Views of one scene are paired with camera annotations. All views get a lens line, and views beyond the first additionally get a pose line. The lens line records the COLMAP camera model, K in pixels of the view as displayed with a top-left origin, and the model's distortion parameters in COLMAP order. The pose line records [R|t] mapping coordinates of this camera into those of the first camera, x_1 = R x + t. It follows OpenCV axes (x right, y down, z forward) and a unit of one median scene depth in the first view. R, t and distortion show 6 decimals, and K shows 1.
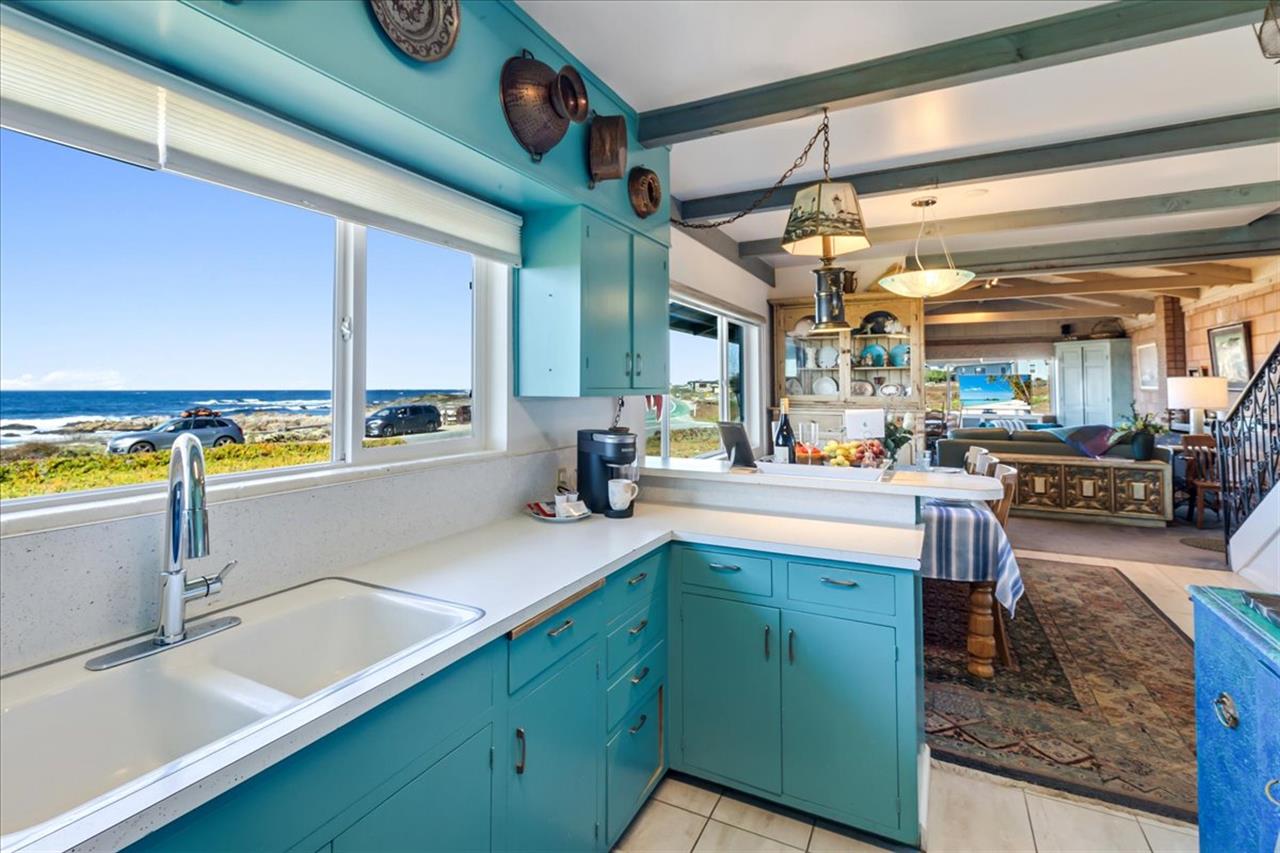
lens RADIAL K [[601.8, 0, 636.6], [0, 601.8, 371.3], [0, 0, 1]] dist [0.002496, 0.000793]
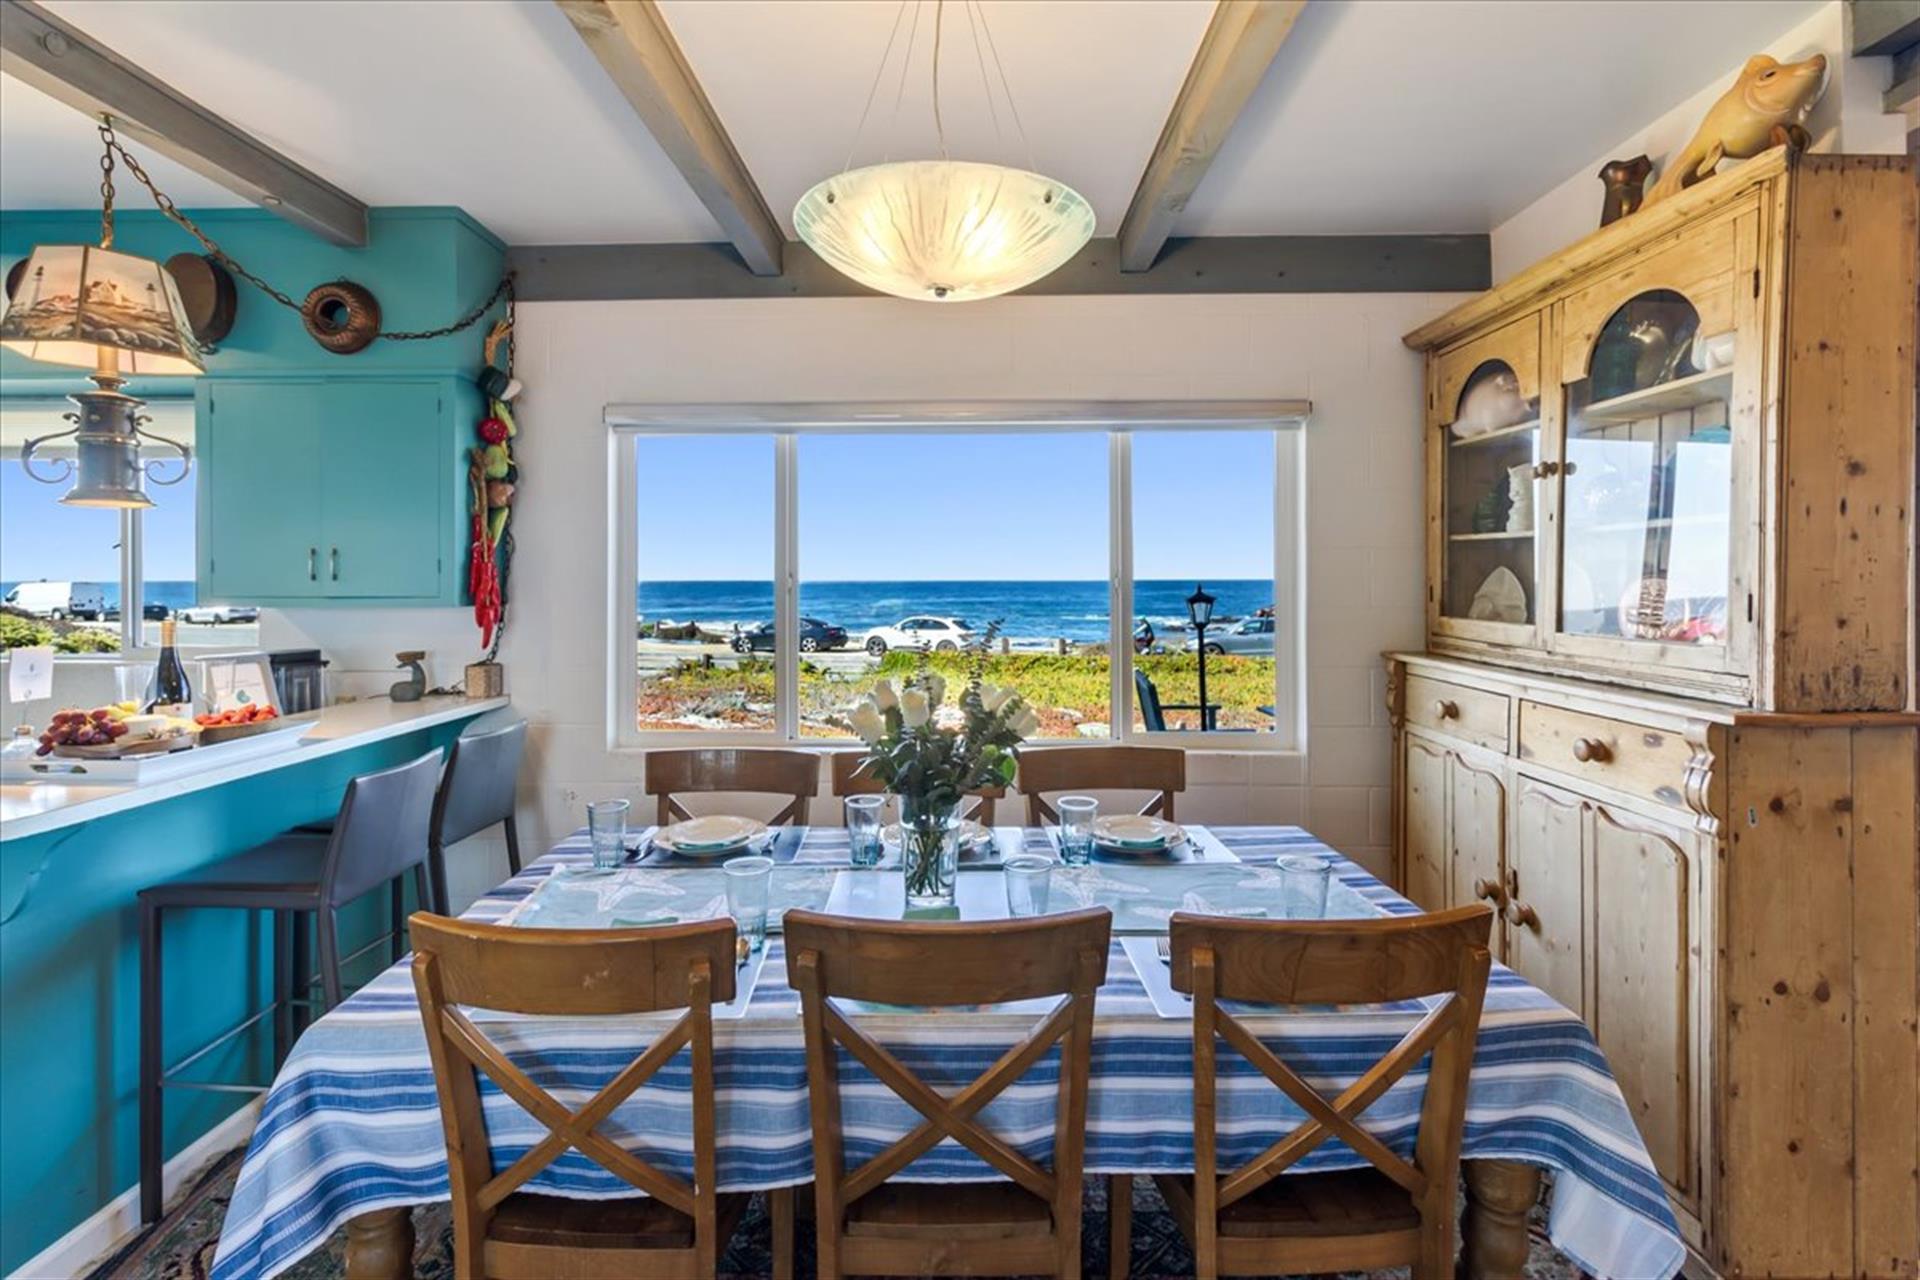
lens RADIAL K [[893.9, 0, 937.2], [0, 893.9, 588.7], [0, 0, 1]] dist [0.001259, 0.000822]
pose [[0.427371, 0.008877, -0.904033, 0.546633], [0.028506, 0.999322, 0.023288, 0.003660], [0.903627, -0.035723, 0.426828, 0.516518]]
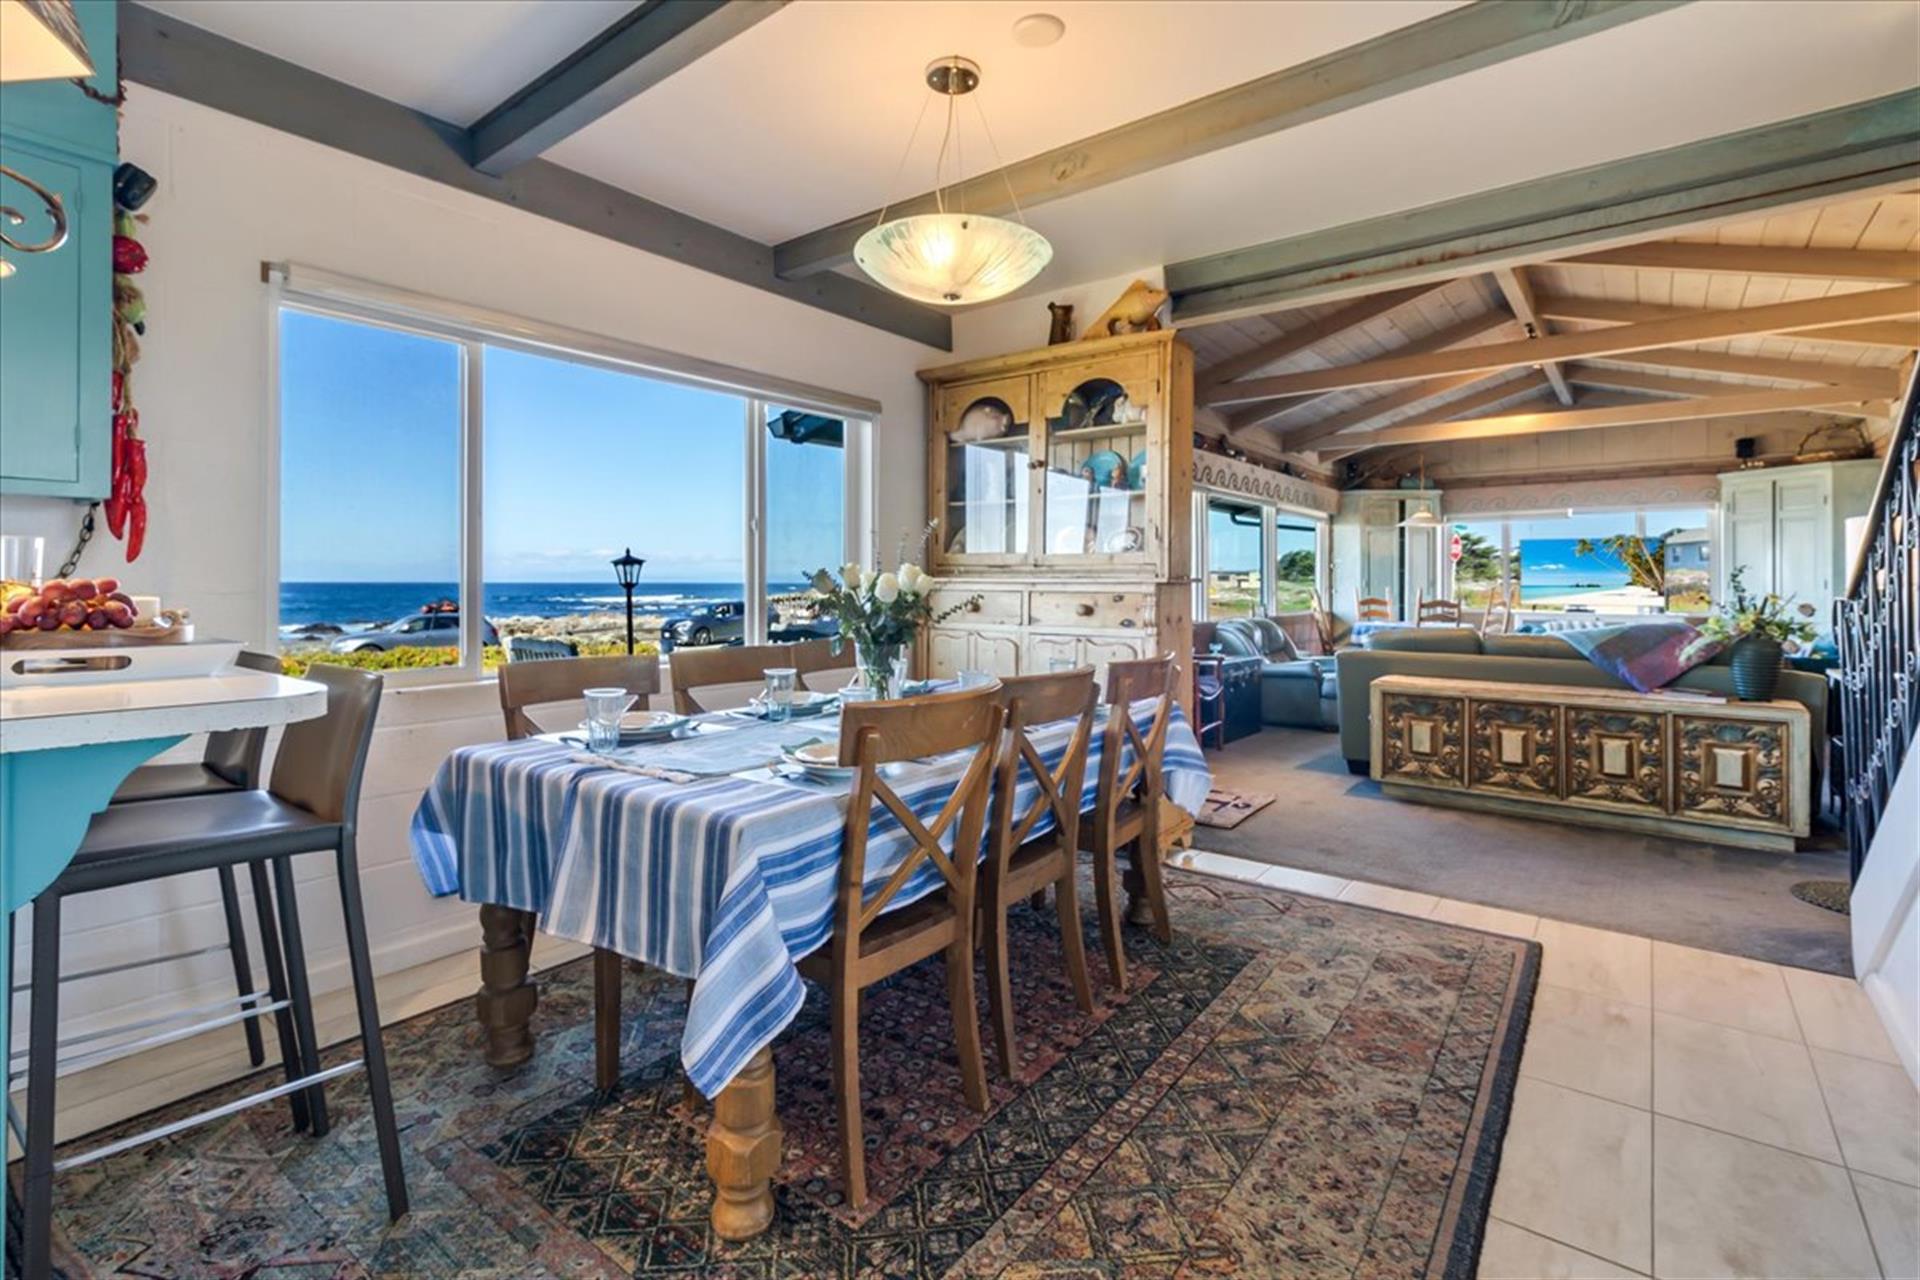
lens RADIAL K [[893.9, 0, 937.2], [0, 893.9, 588.7], [0, 0, 1]] dist [0.001259, 0.000822]
pose [[0.979387, 0.004377, -0.201944, 0.379064], [0.002818, 0.999372, 0.035327, 0.039586], [0.201971, -0.035168, 0.978760, 0.230090]]
